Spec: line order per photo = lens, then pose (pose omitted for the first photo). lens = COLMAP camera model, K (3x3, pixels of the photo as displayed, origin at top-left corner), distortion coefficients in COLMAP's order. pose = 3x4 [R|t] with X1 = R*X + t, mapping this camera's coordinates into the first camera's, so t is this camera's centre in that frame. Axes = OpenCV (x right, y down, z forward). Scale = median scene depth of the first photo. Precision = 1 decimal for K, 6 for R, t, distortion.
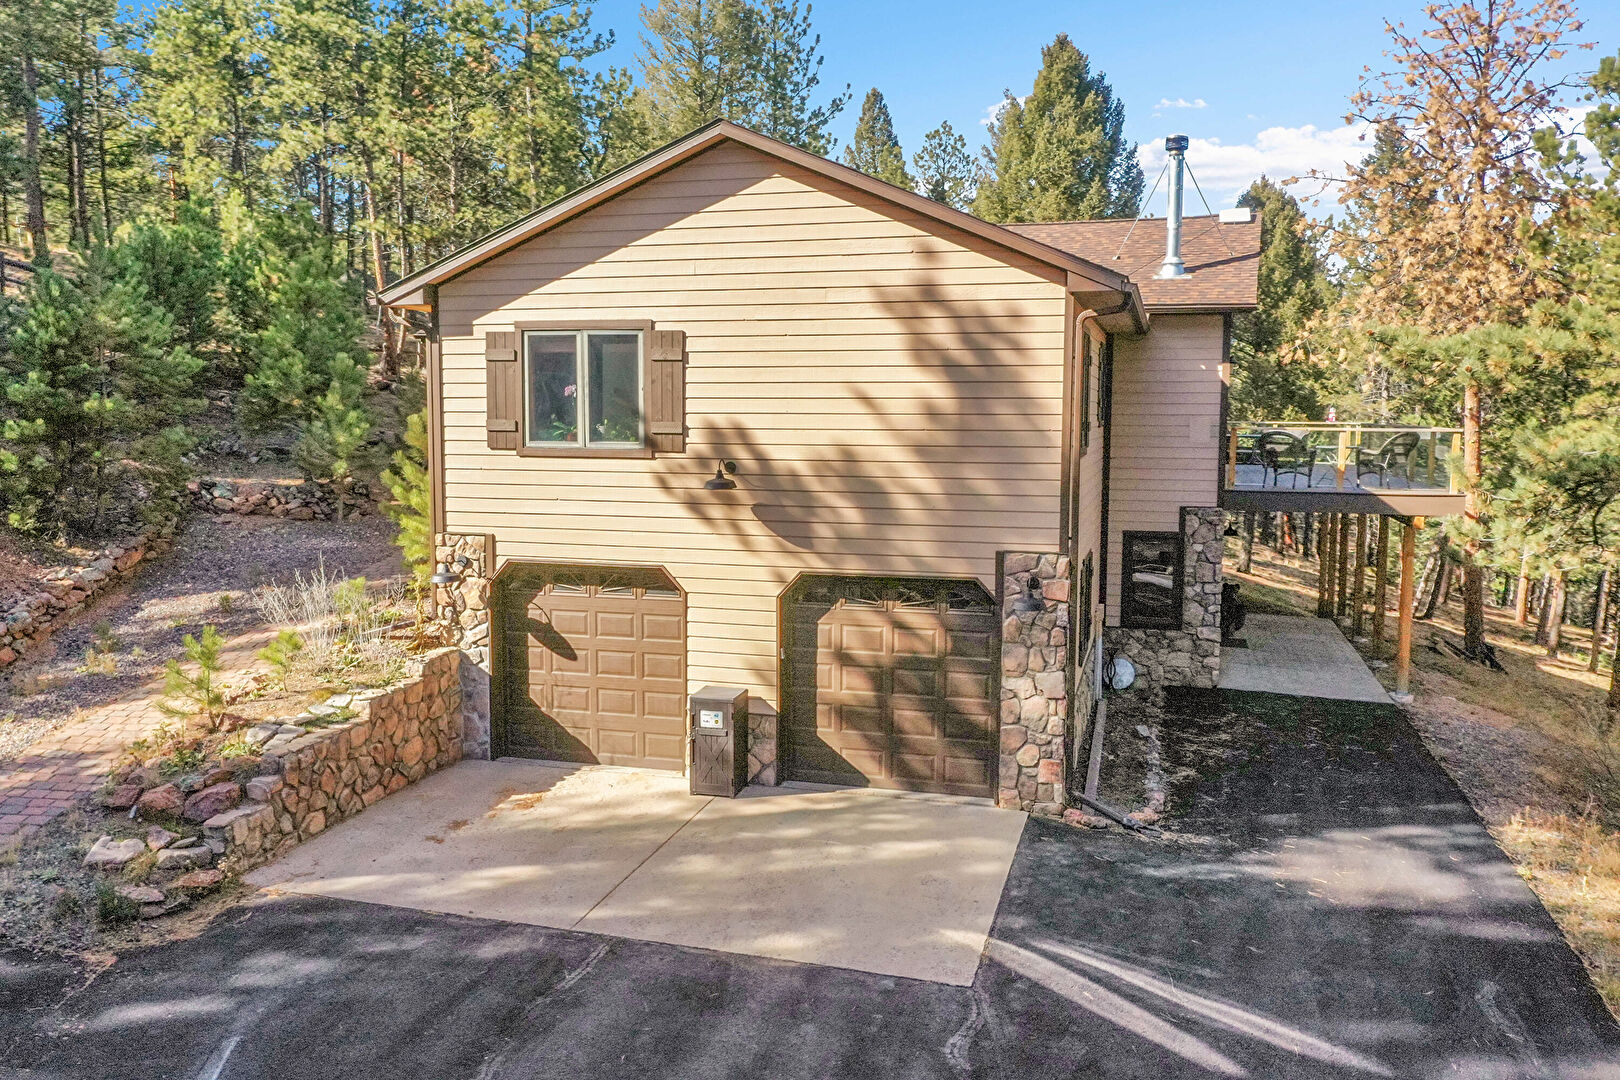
lens RADIAL K [[1276.2, 0, 808.3], [0, 1276.2, 541.3], [0, 0, 1]] dist [-0.009646, 0.008621]
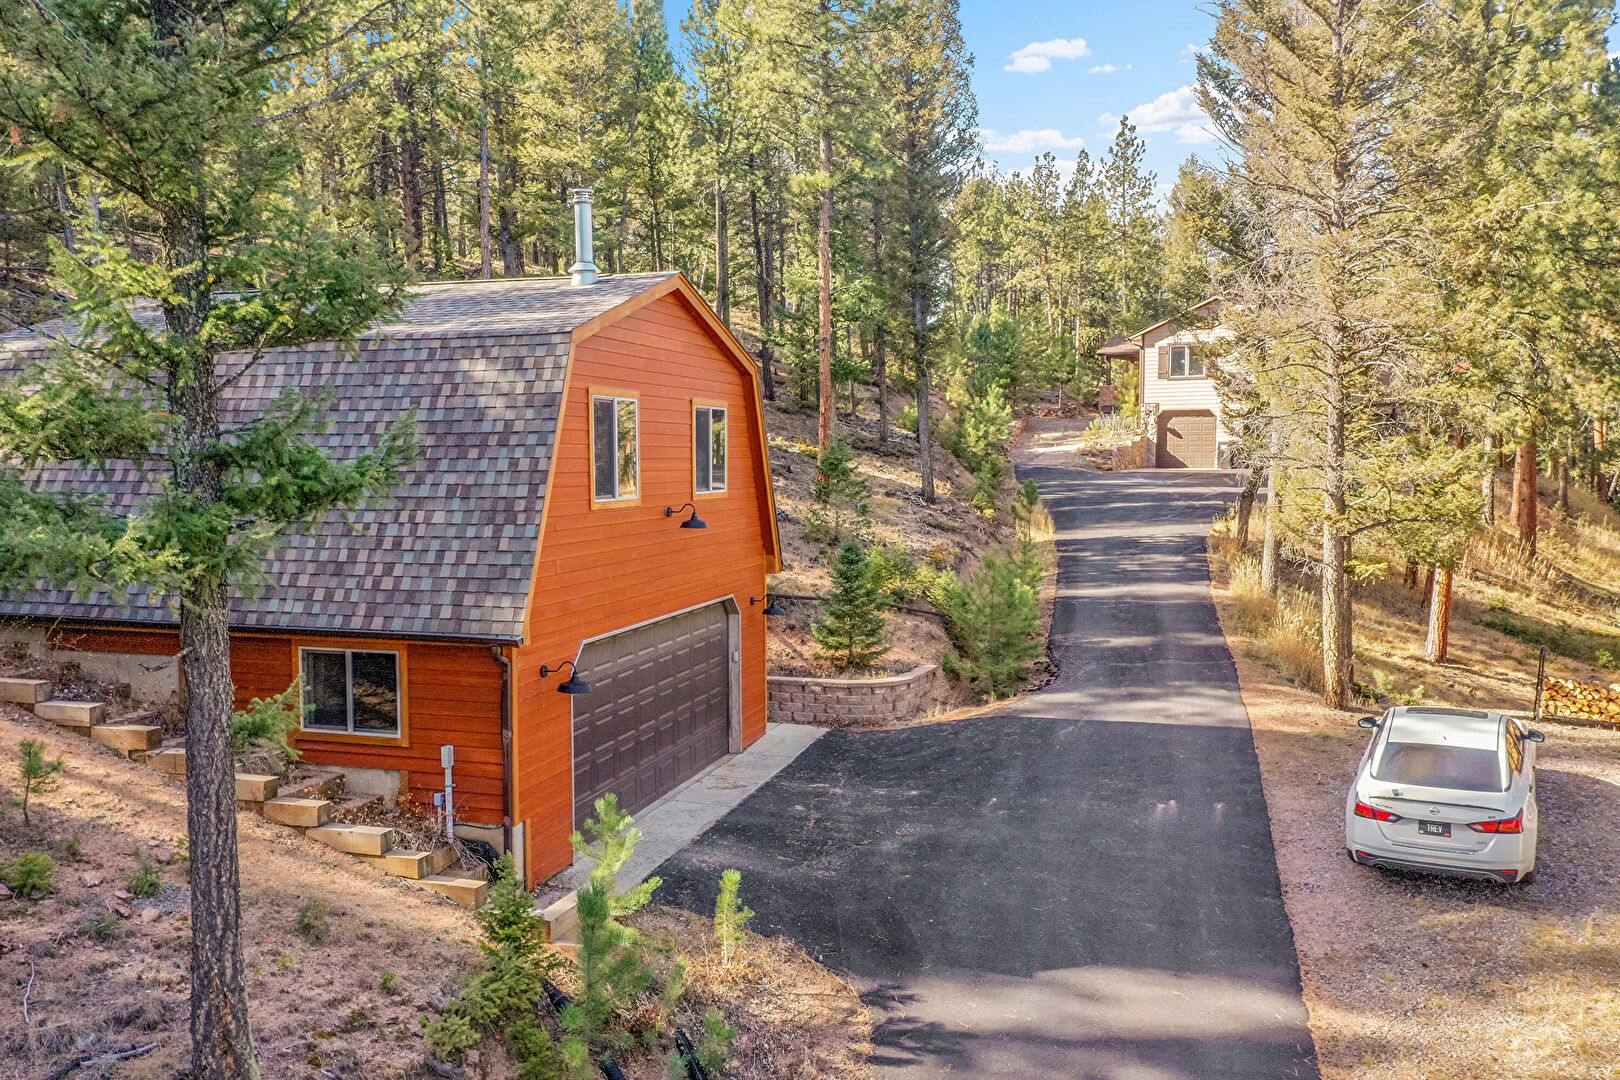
lens RADIAL K [[1276.2, 0, 809.9], [0, 1276.2, 541.7], [0, 0, 1]] dist [-0.009646, 0.008621]
pose [[0.948546, 0.015686, -0.316250, -0.040002], [-0.027149, 0.999123, -0.031873, 0.541391], [0.315472, 0.038819, 0.948140, -2.768905]]
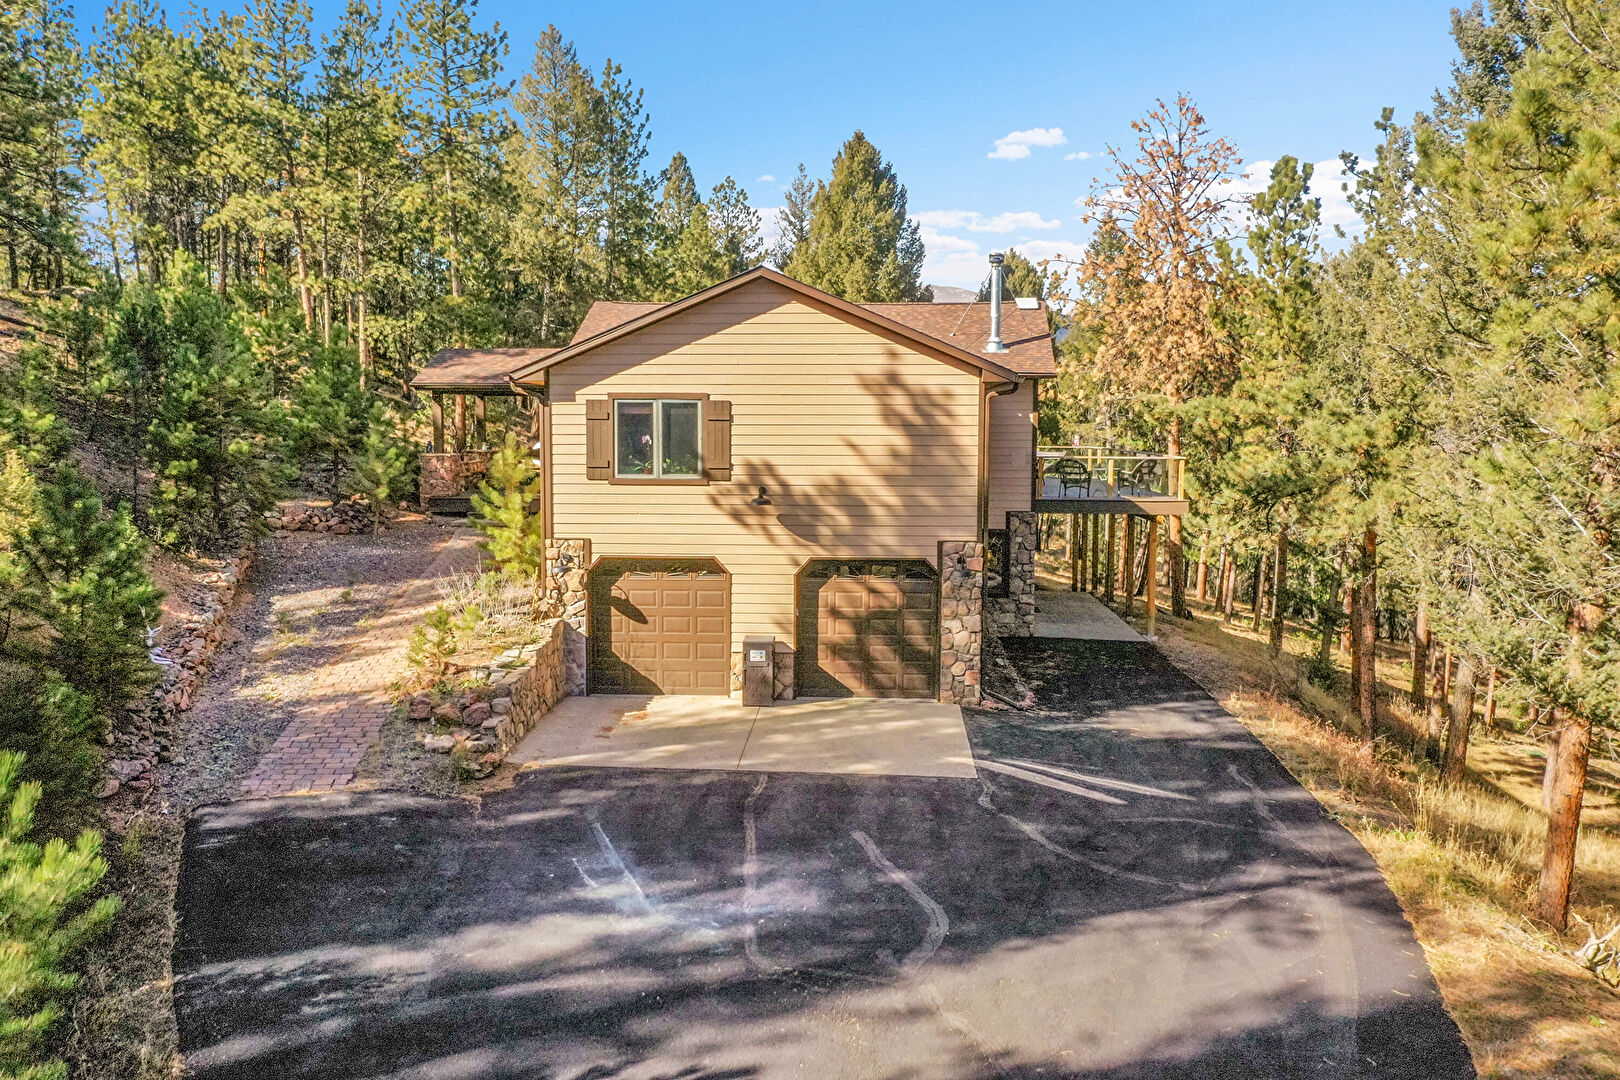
lens RADIAL K [[1276.2, 0, 809.9], [0, 1276.2, 546.7], [0, 0, 1]] dist [-0.009646, 0.008621]
pose [[0.973961, -0.023306, 0.225515, -0.343342], [0.024135, 0.999708, -0.000920, 0.011563], [-0.225428, 0.006338, 0.974239, -0.484769]]
